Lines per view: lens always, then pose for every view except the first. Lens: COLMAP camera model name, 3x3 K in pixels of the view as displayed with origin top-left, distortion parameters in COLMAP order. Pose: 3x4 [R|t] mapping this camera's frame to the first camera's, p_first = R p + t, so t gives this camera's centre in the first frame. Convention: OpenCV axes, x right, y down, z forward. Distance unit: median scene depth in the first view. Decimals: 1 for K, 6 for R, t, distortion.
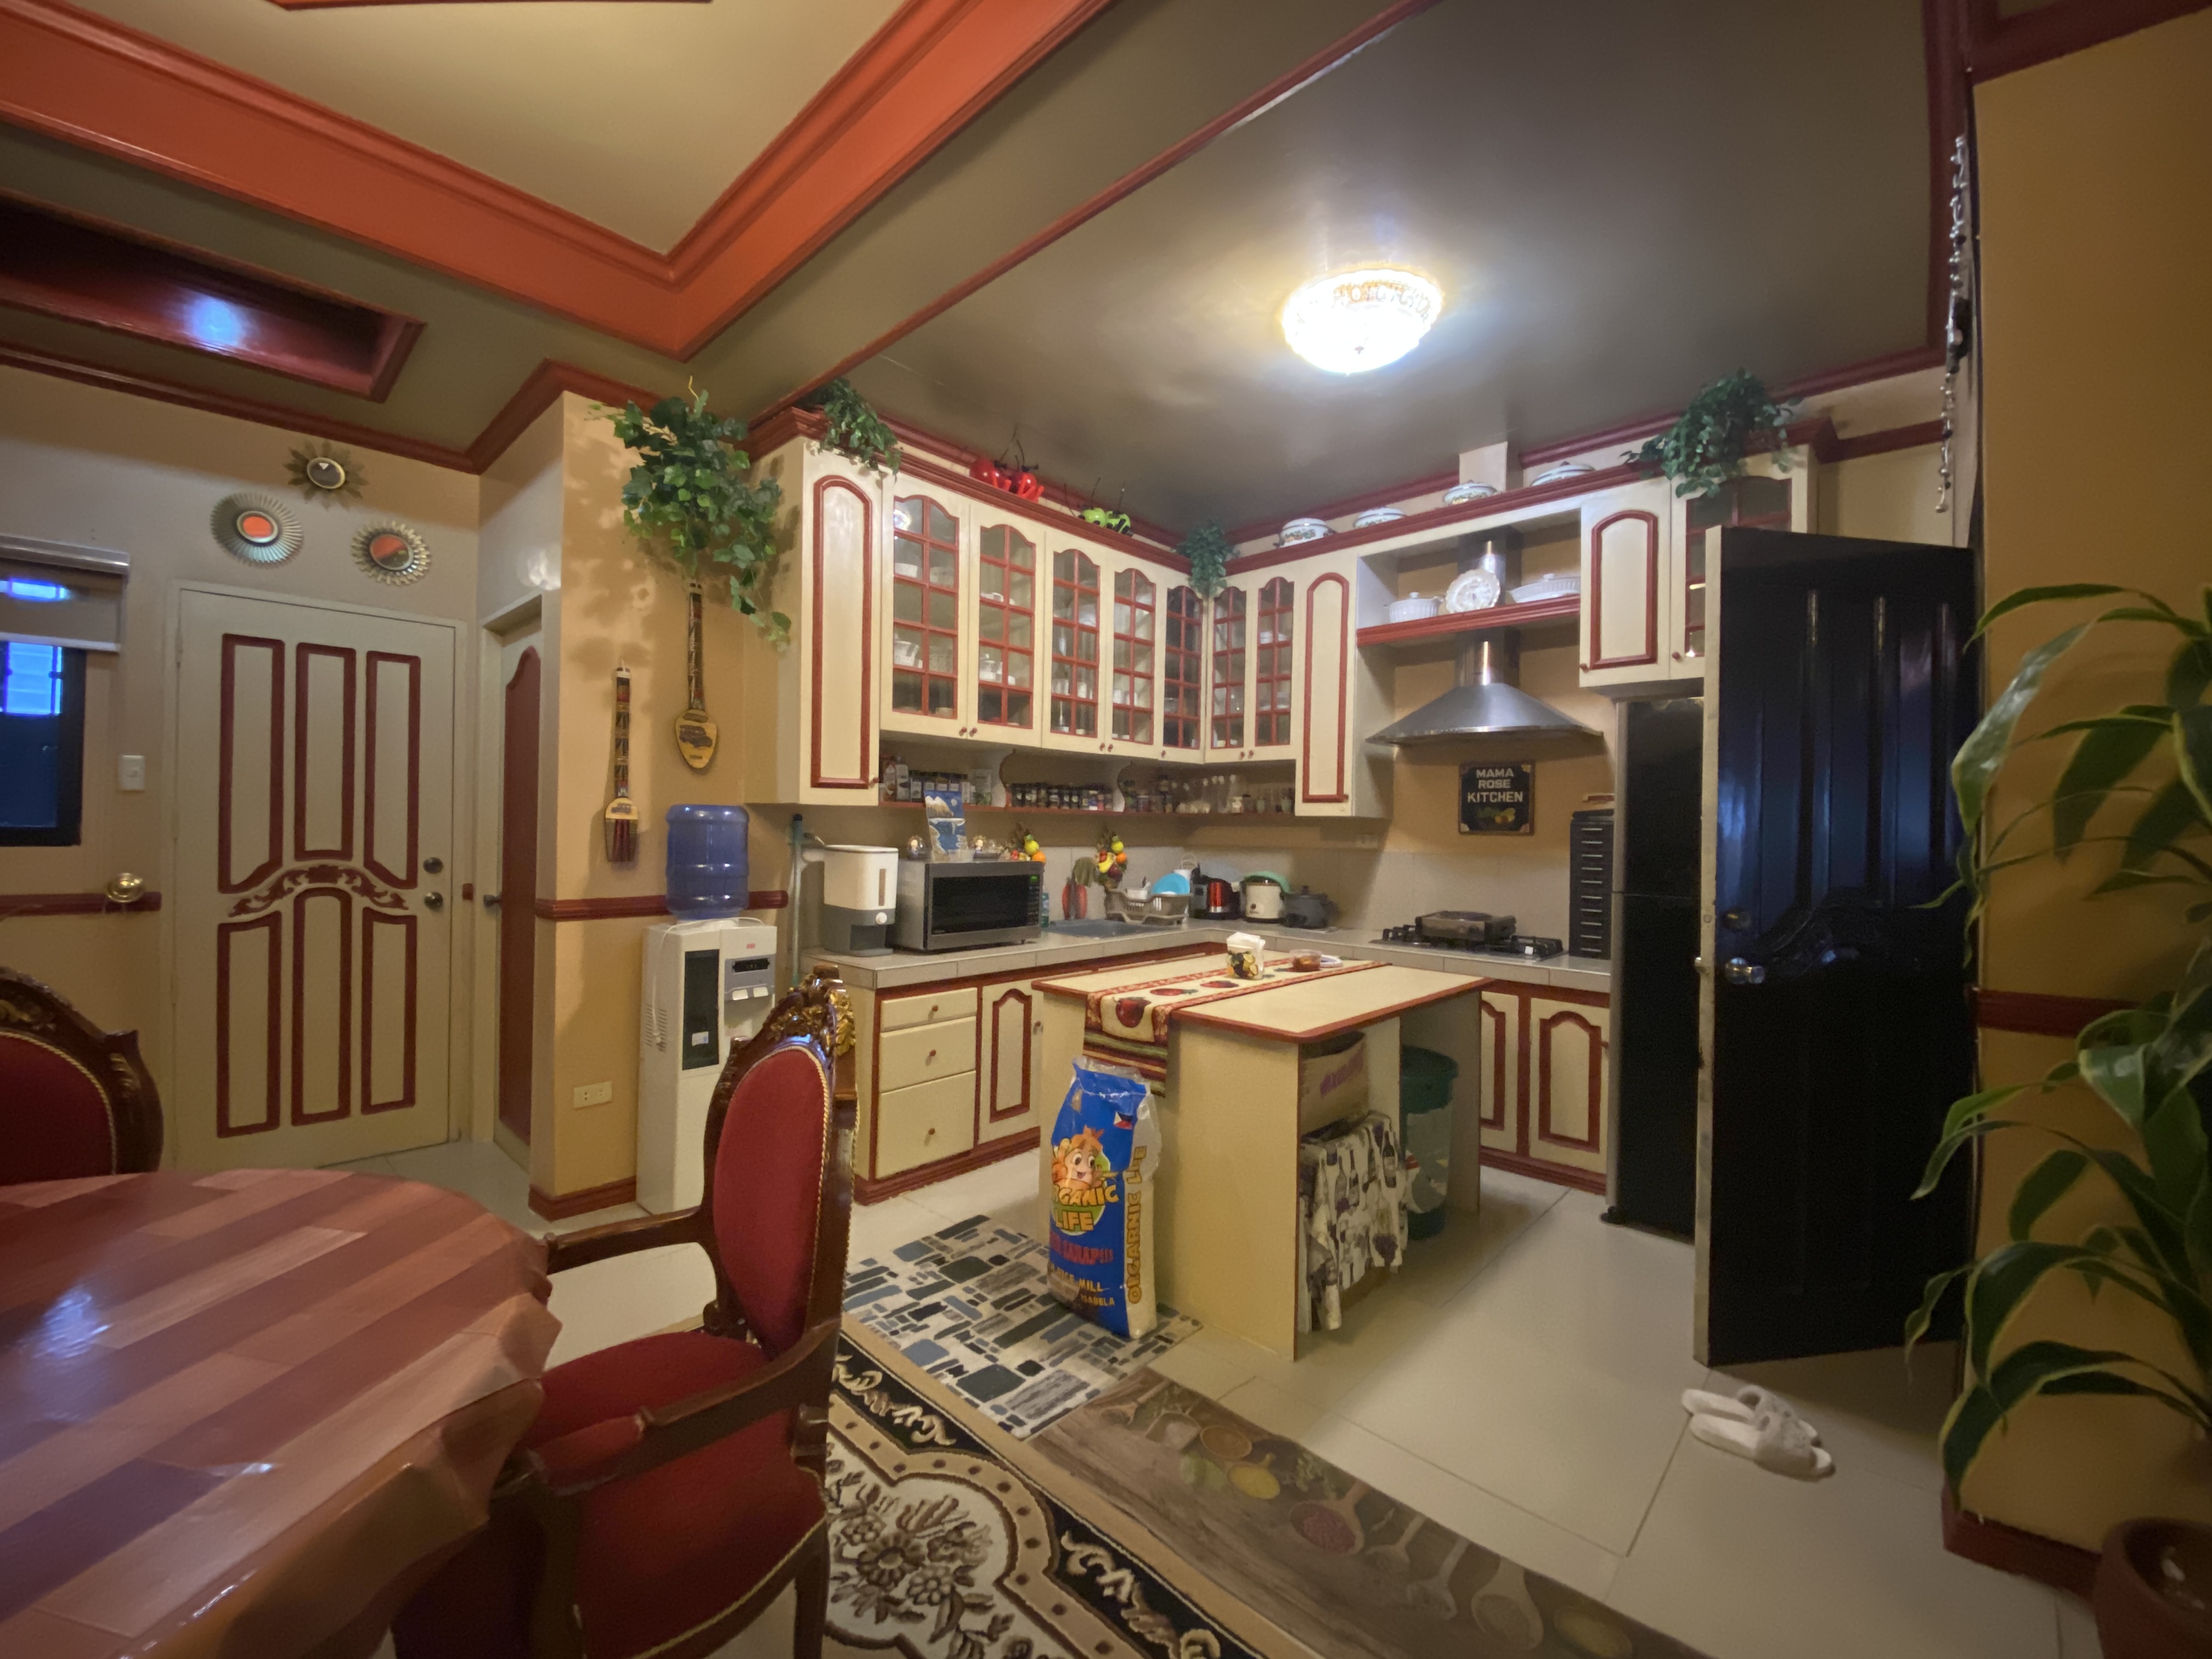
lens RADIAL K [[892.3, 0, 1095.5], [0, 892.3, 828.0], [0, 0, 1]] dist [0.034769, -0.028482]
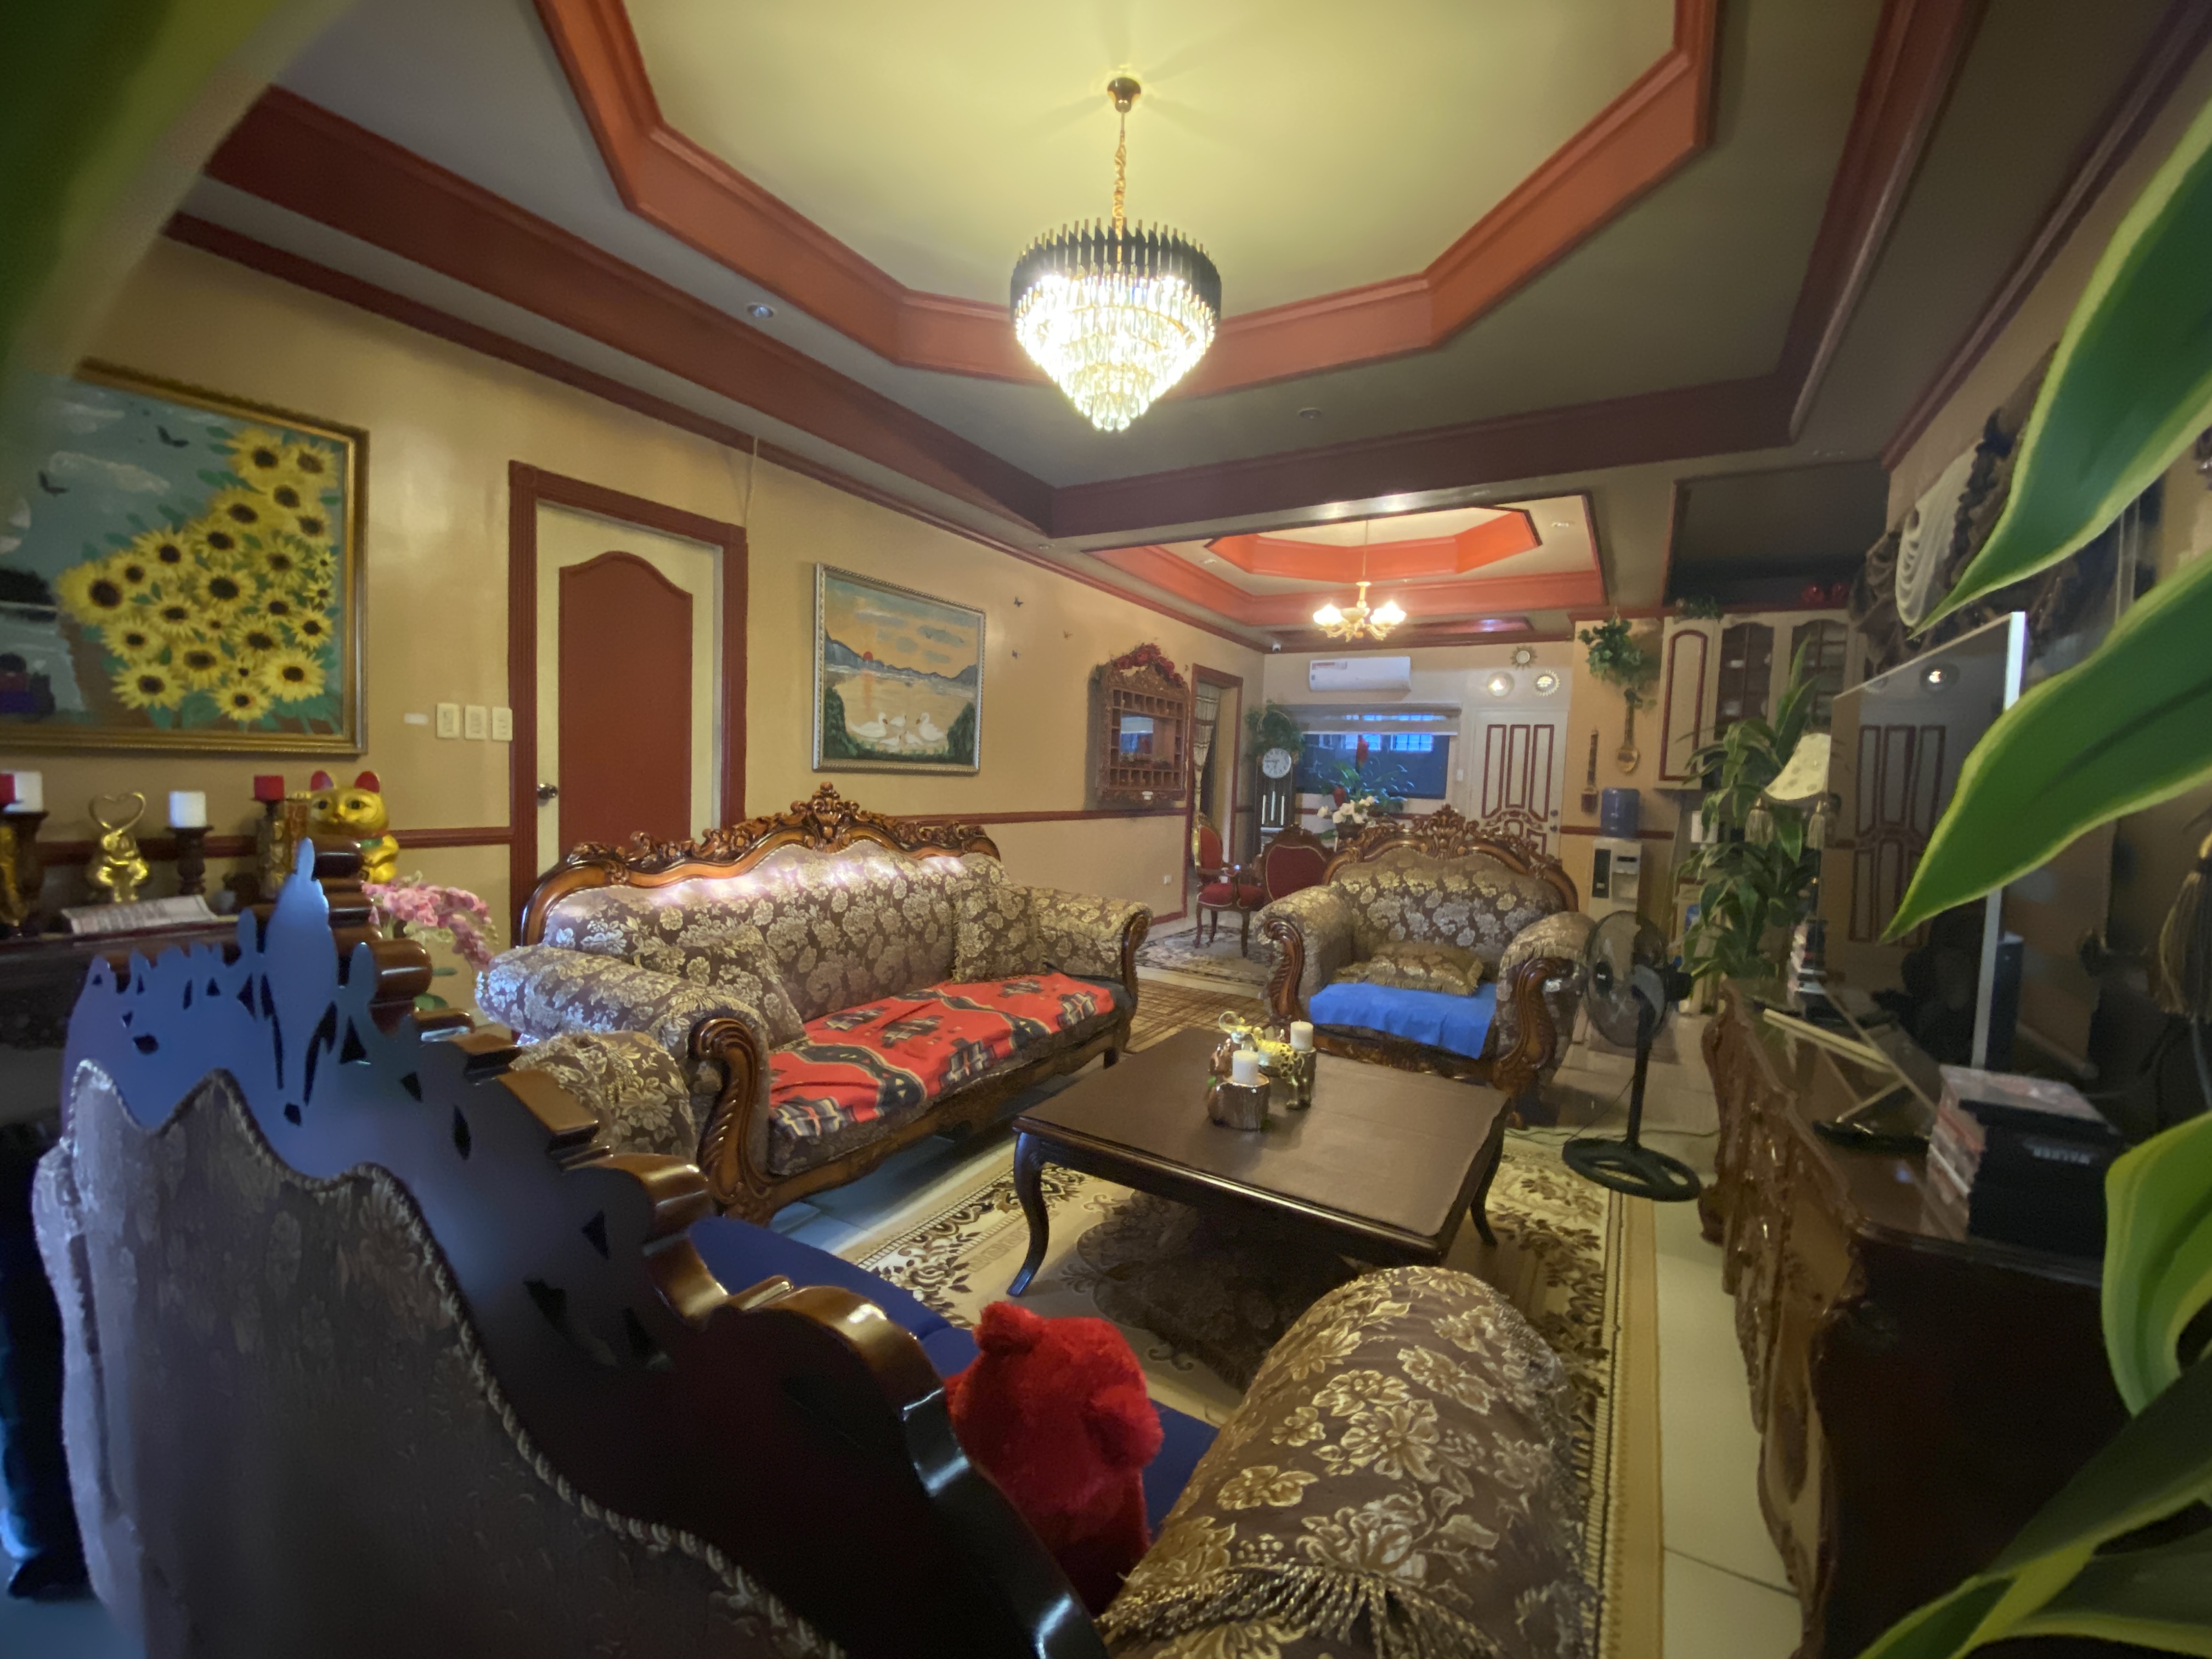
lens RADIAL K [[884.7, 0, 1106.0], [0, 884.7, 829.5], [0, 0, 1]] dist [0.023604, -0.023964]
pose [[0.220502, 0.053736, -0.973905, 1.204520], [-0.031788, 0.998347, 0.047888, 0.010158], [0.974868, 0.020399, 0.221845, -0.623116]]
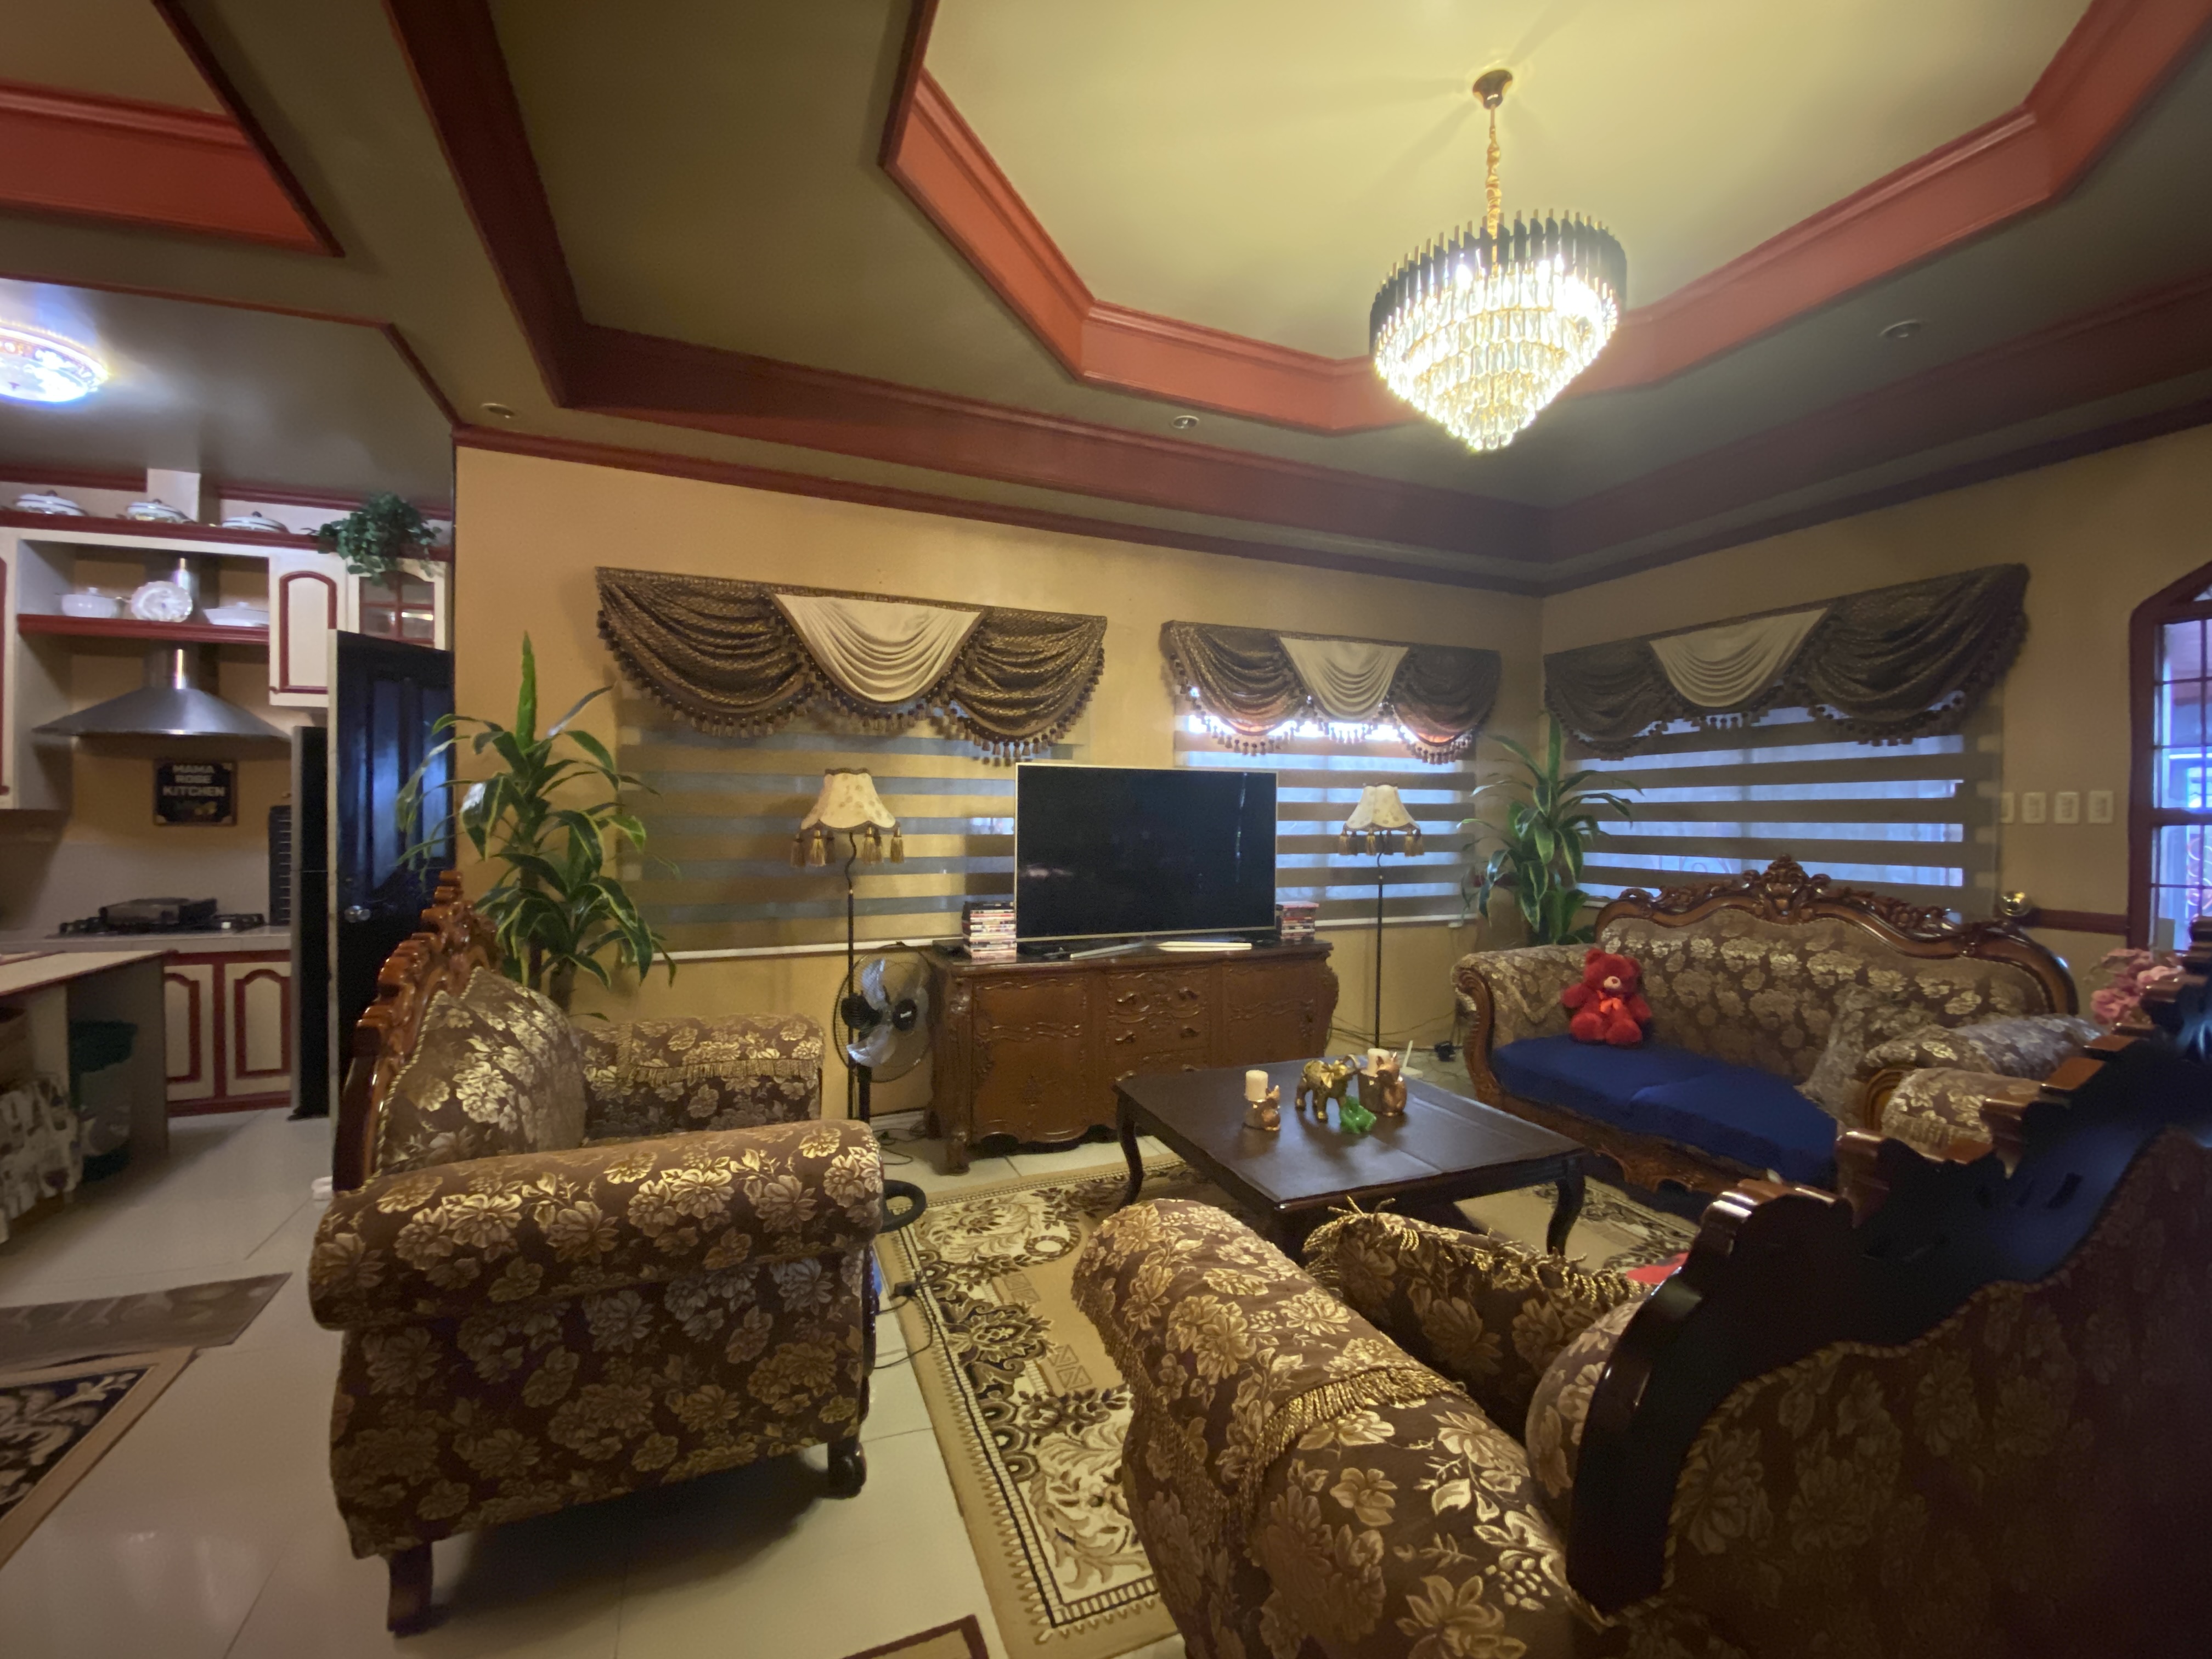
lens RADIAL K [[891.3, 0, 1108.0], [0, 891.3, 827.2], [0, 0, 1]] dist [0.029149, -0.024873]
pose [[0.402959, -0.021484, 0.914966, -0.112935], [-0.001256, 0.999711, 0.024027, -0.019315], [-0.915217, -0.010831, 0.402815, -0.495371]]
